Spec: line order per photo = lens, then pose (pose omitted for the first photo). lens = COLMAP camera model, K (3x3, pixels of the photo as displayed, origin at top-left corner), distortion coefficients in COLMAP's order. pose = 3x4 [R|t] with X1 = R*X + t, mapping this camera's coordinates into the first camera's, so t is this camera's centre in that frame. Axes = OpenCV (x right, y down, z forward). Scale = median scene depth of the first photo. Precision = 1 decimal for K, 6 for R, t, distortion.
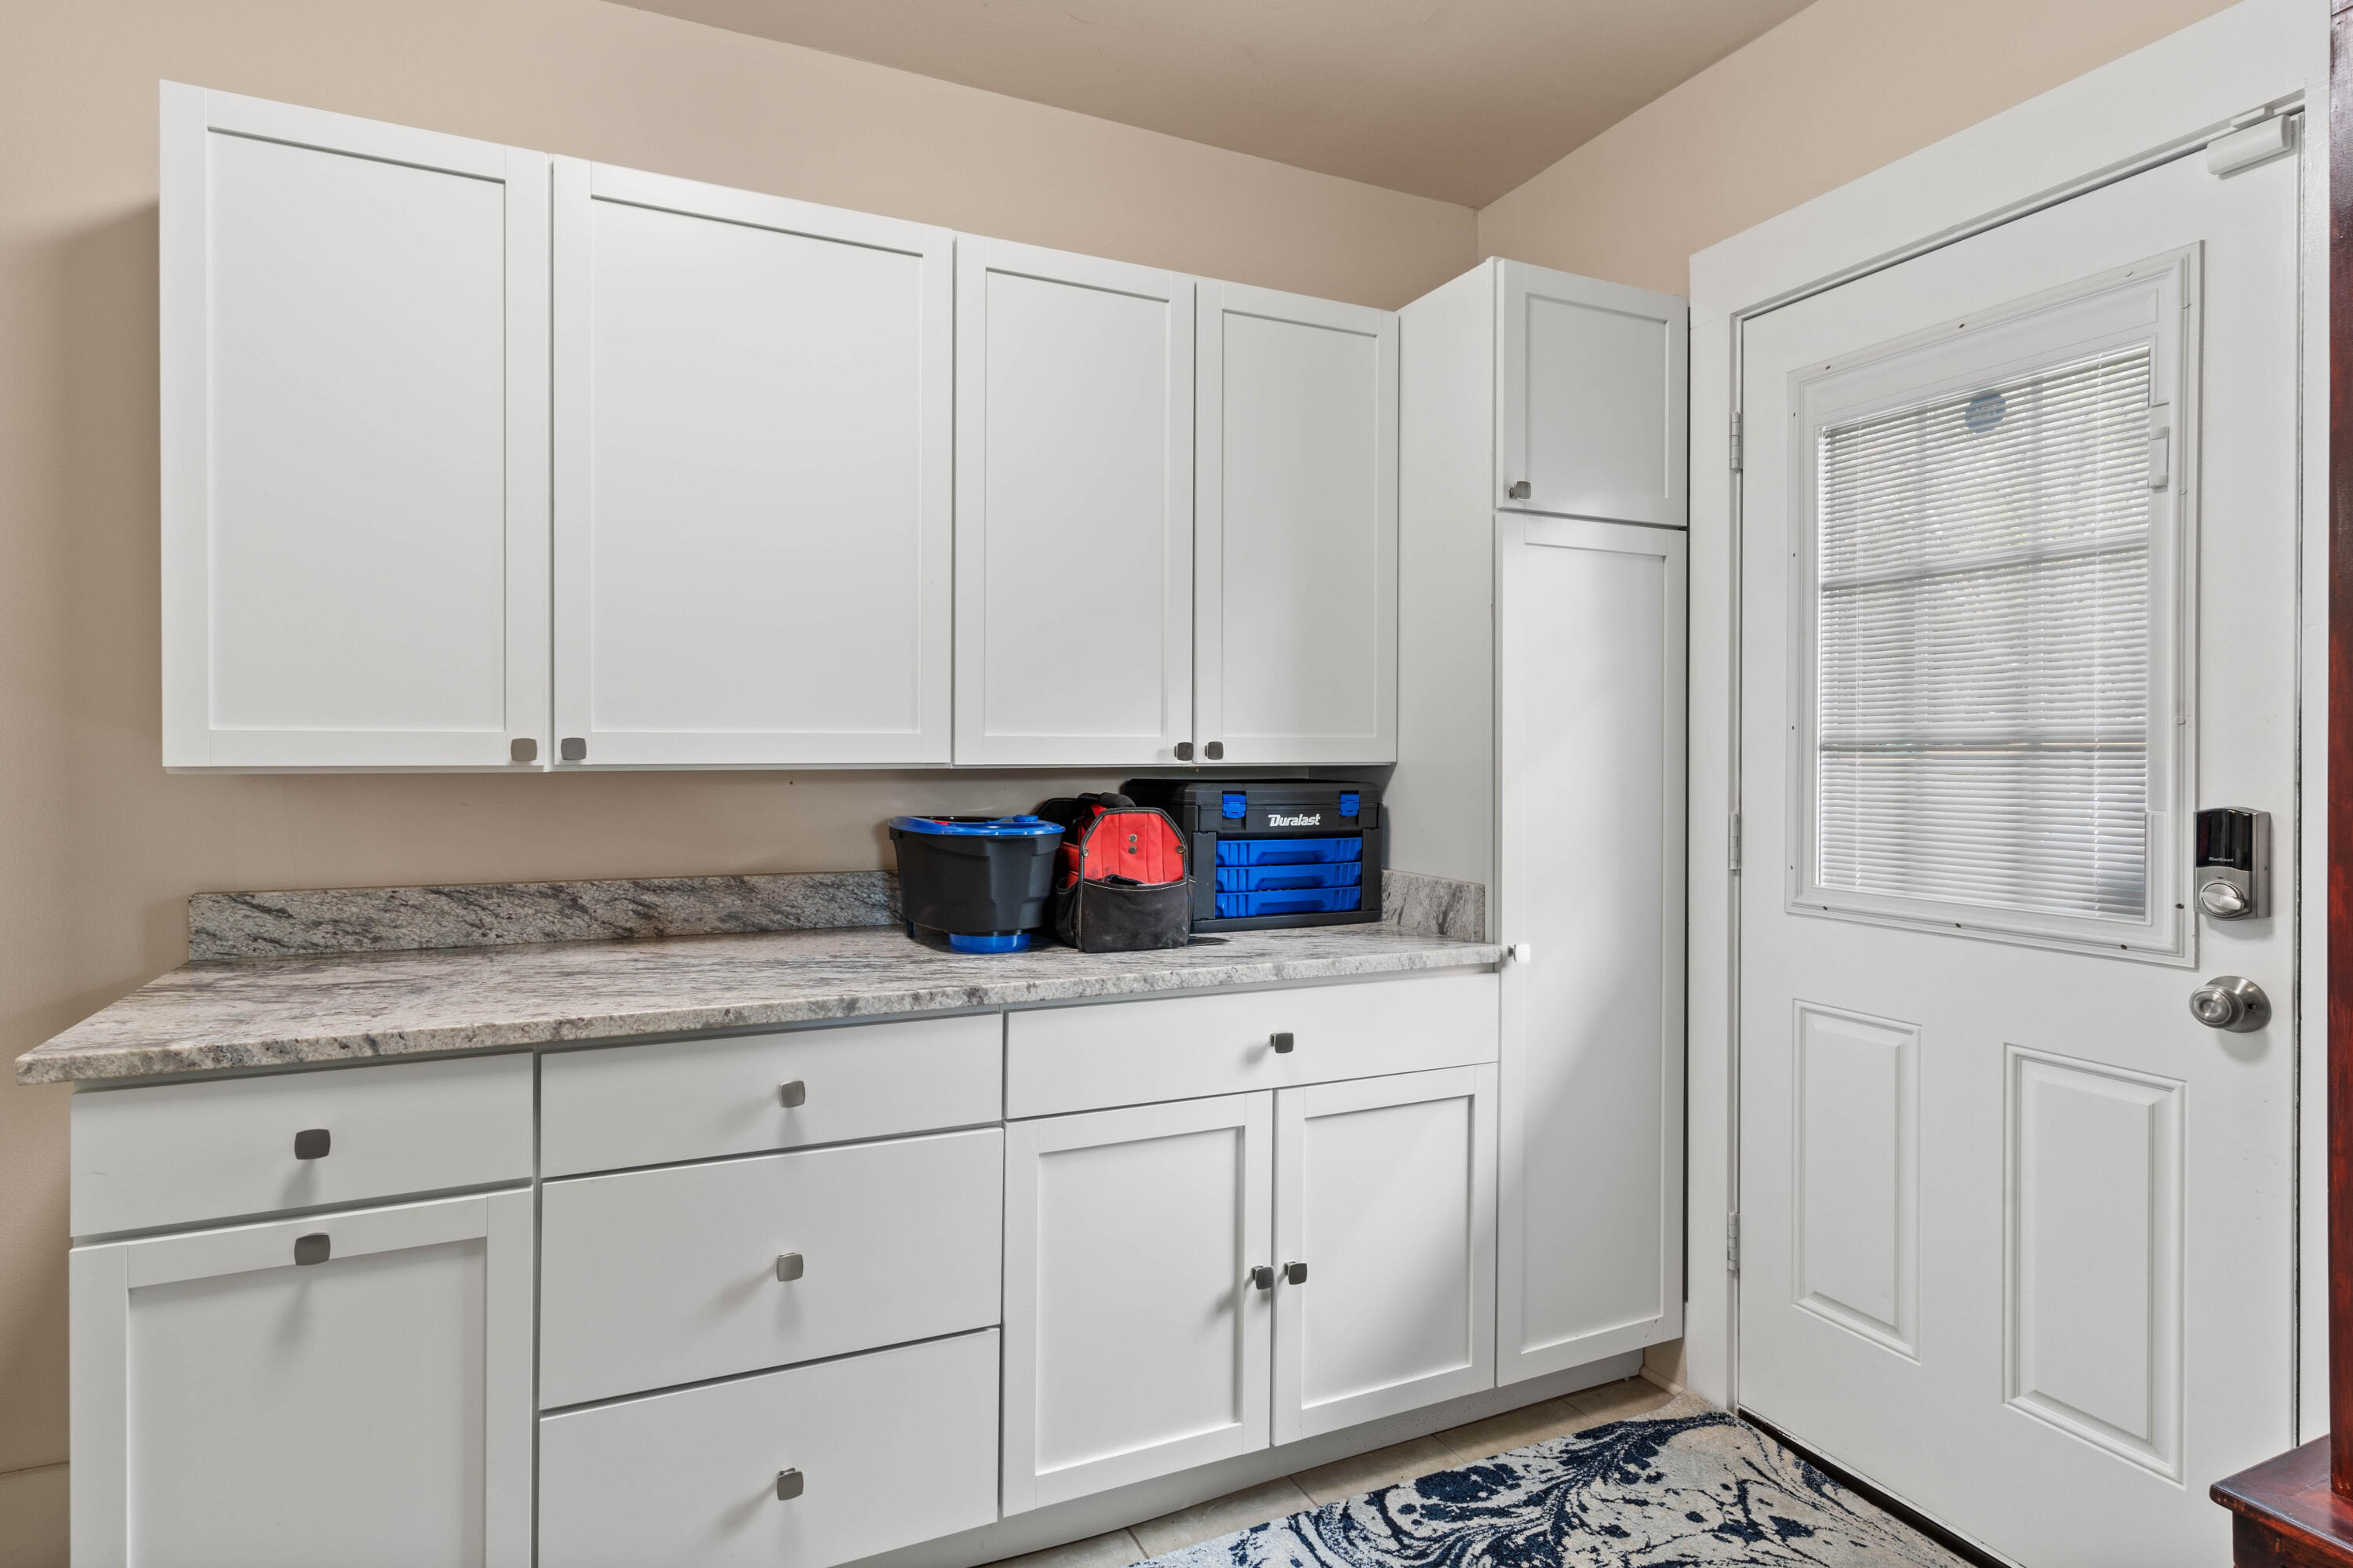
lens RADIAL K [[1222.4, 0, 1166.4], [0, 1222.4, 769.6], [0, 0, 1]] dist [0.001994, -0.000081]
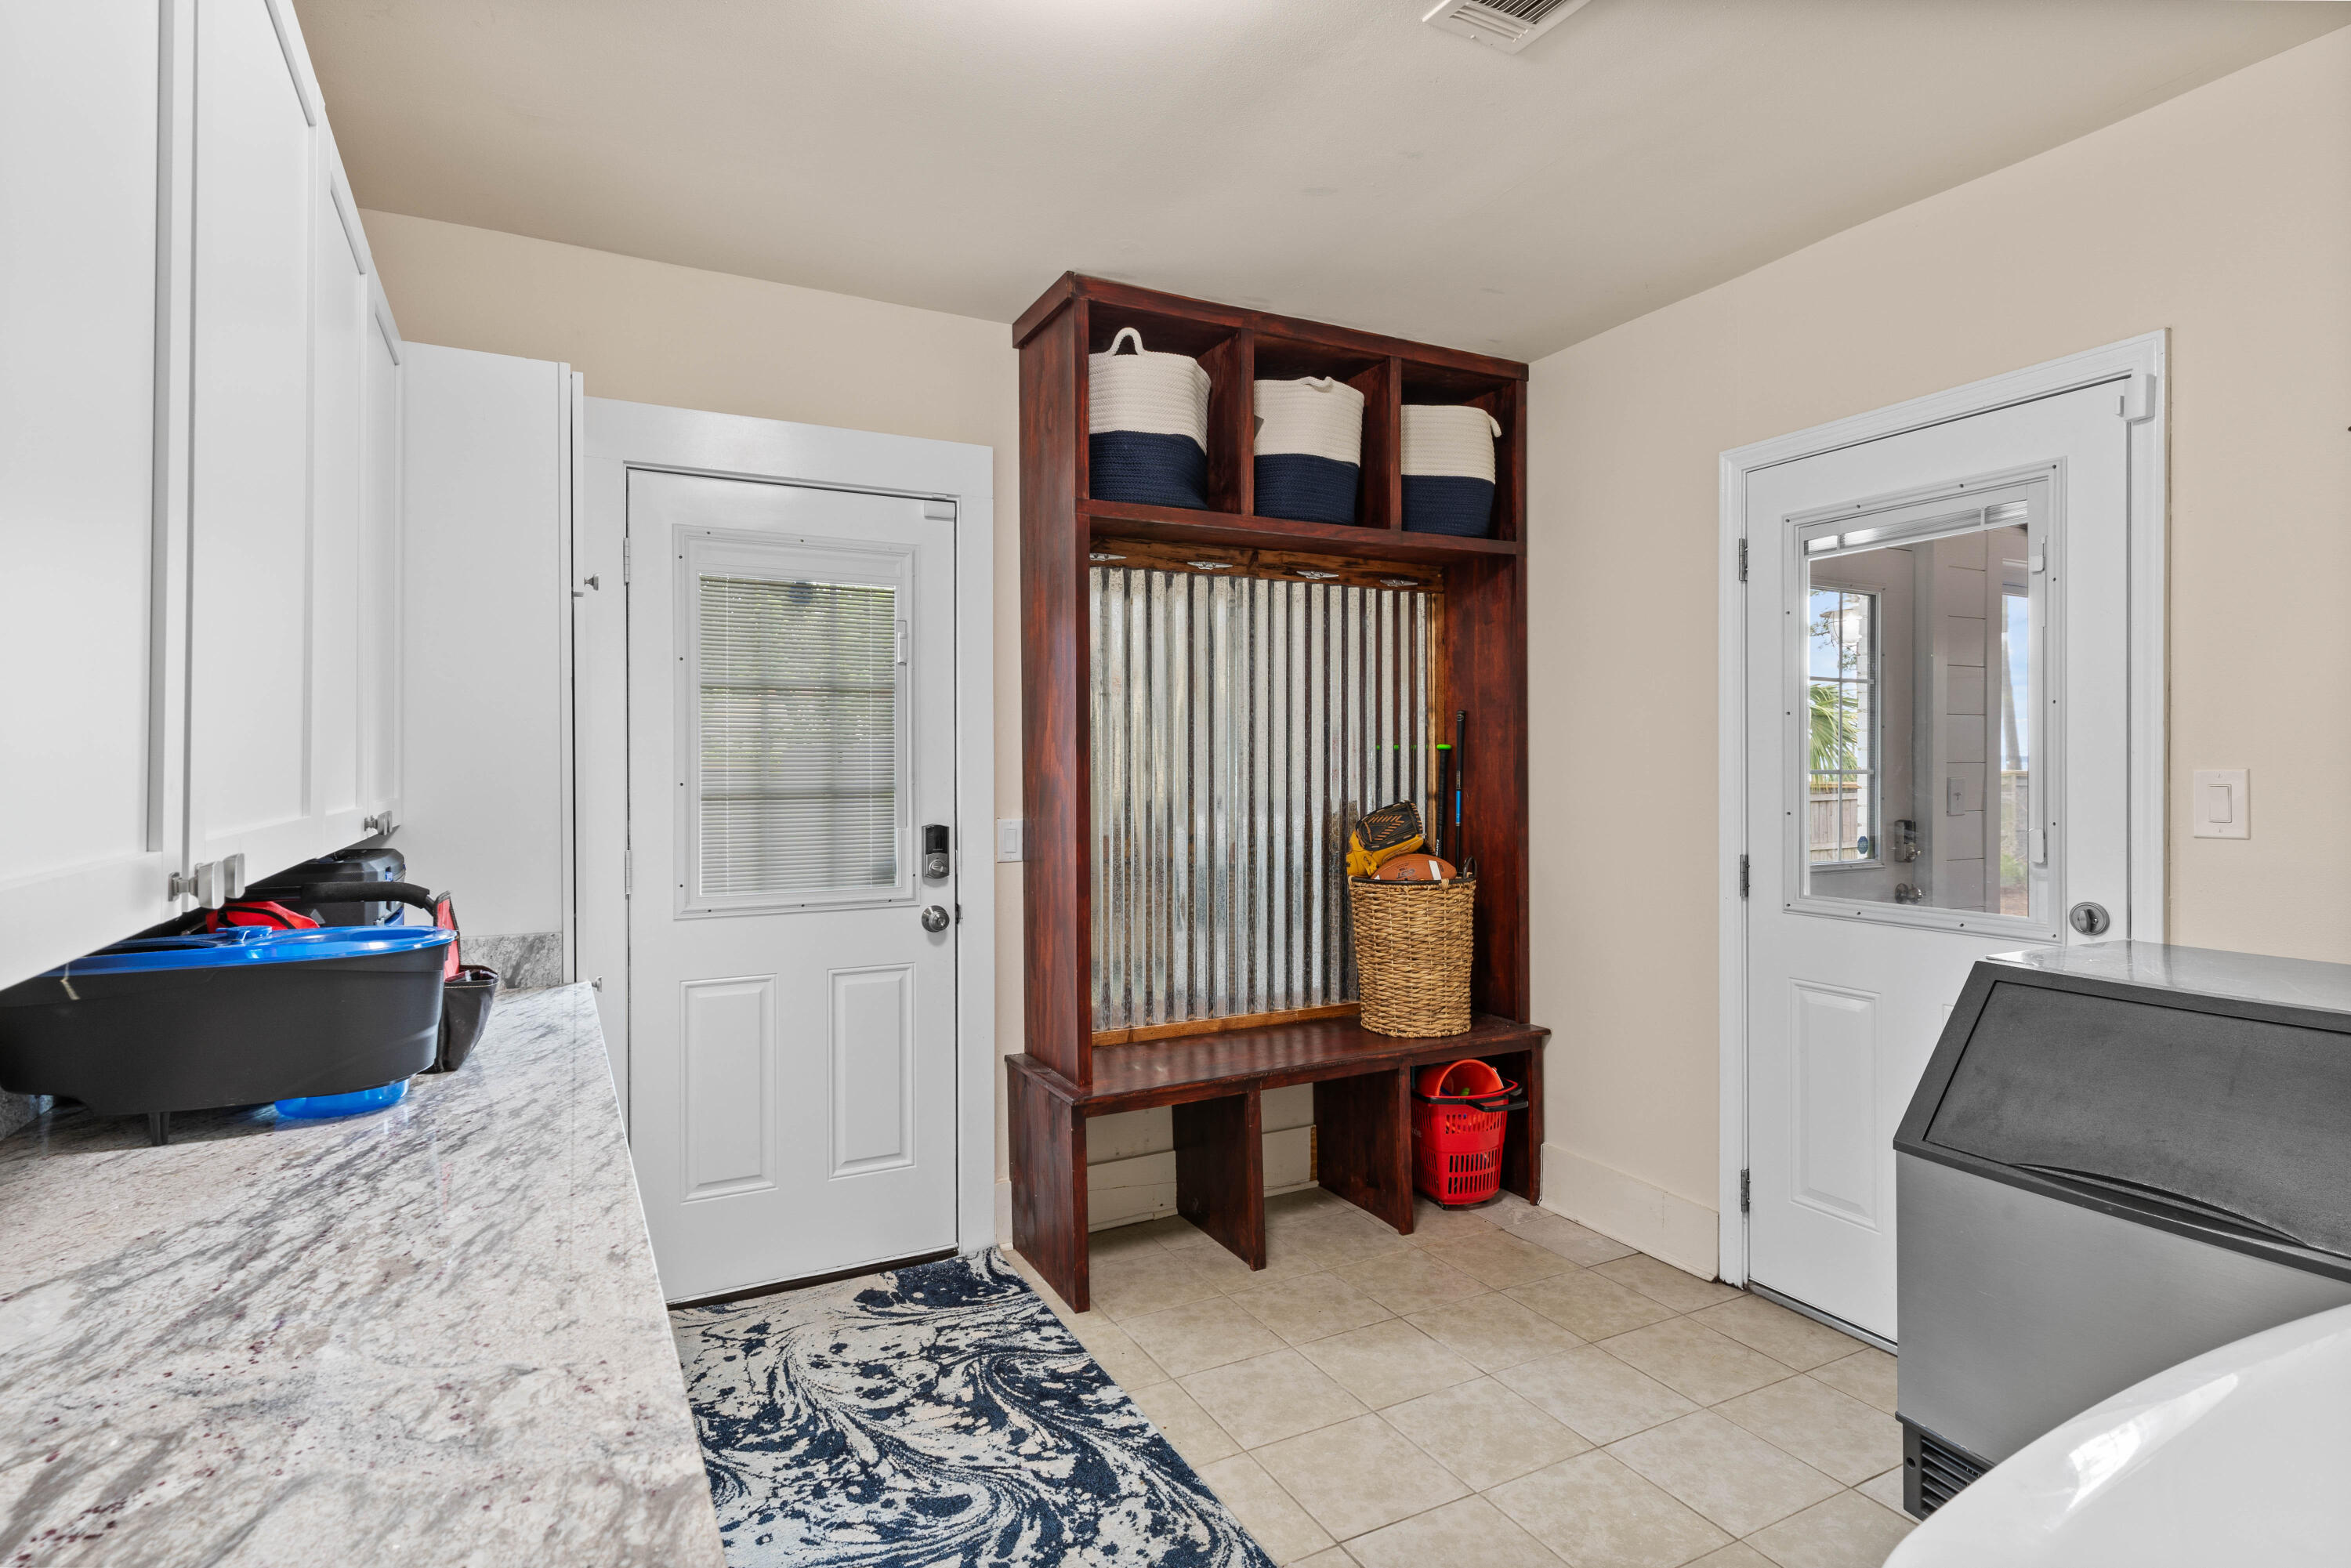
lens RADIAL K [[1143.6, 0, 1172.3], [0, 1143.6, 780.5], [0, 0, 1]] dist [-0.000503, 0.000340]
pose [[-0.036103, -0.014688, 0.999240, -0.936782], [0.021437, 0.999651, 0.015469, -0.054910], [-0.999118, 0.021979, -0.035775, 0.576147]]
